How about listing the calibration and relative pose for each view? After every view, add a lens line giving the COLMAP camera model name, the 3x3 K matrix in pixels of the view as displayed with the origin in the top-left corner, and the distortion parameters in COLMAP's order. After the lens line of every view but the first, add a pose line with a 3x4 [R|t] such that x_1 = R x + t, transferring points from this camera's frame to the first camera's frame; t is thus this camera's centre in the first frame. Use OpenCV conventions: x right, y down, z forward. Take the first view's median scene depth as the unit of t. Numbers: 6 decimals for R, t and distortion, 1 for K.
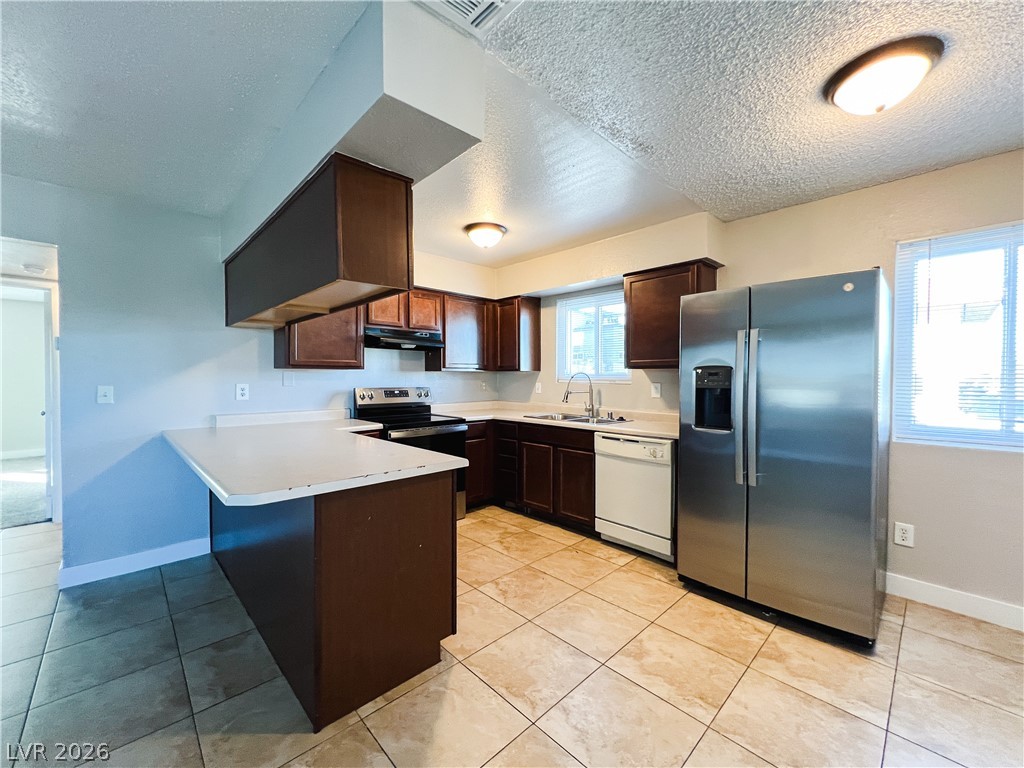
lens RADIAL K [[413.9, 0, 513.1], [0, 413.9, 382.9], [0, 0, 1]] dist [-0.001163, -0.000350]
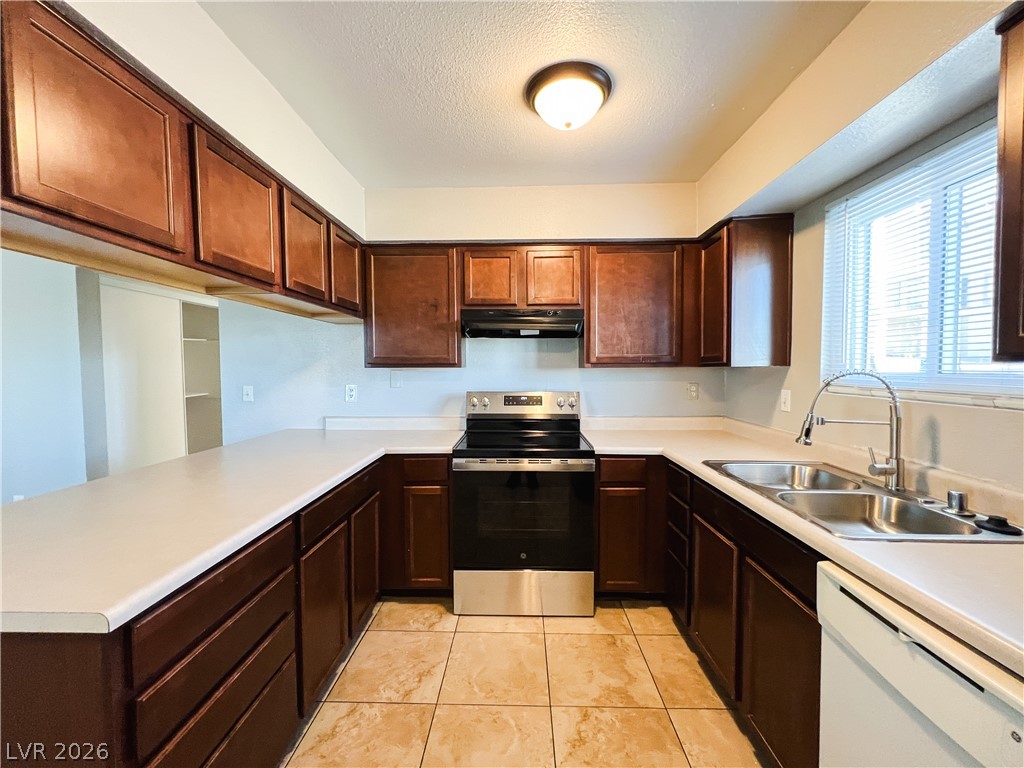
lens RADIAL K [[417.7, 0, 511.4], [0, 417.7, 384.5], [0, 0, 1]] dist [0.013303, 0.000123]
pose [[0.704339, 0.026226, -0.709379, 0.225319], [-0.006056, 0.999503, 0.030940, -0.024876], [0.709838, -0.017497, 0.704148, 0.512753]]
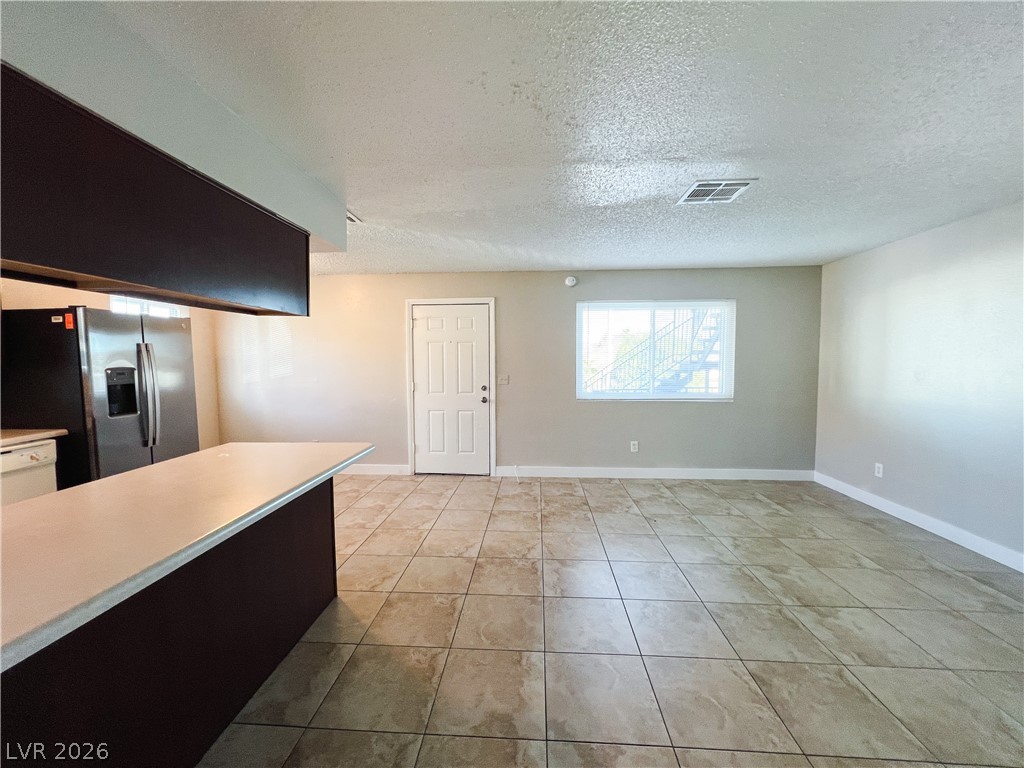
lens RADIAL K [[419.3, 0, 510.5], [0, 419.3, 384.3], [0, 0, 1]] dist [0.001516, 0.000484]
pose [[-0.673386, -0.044108, 0.737974, -0.880180], [0.014662, 0.997226, 0.072982, -0.044080], [-0.739146, 0.059965, -0.670871, 0.642004]]
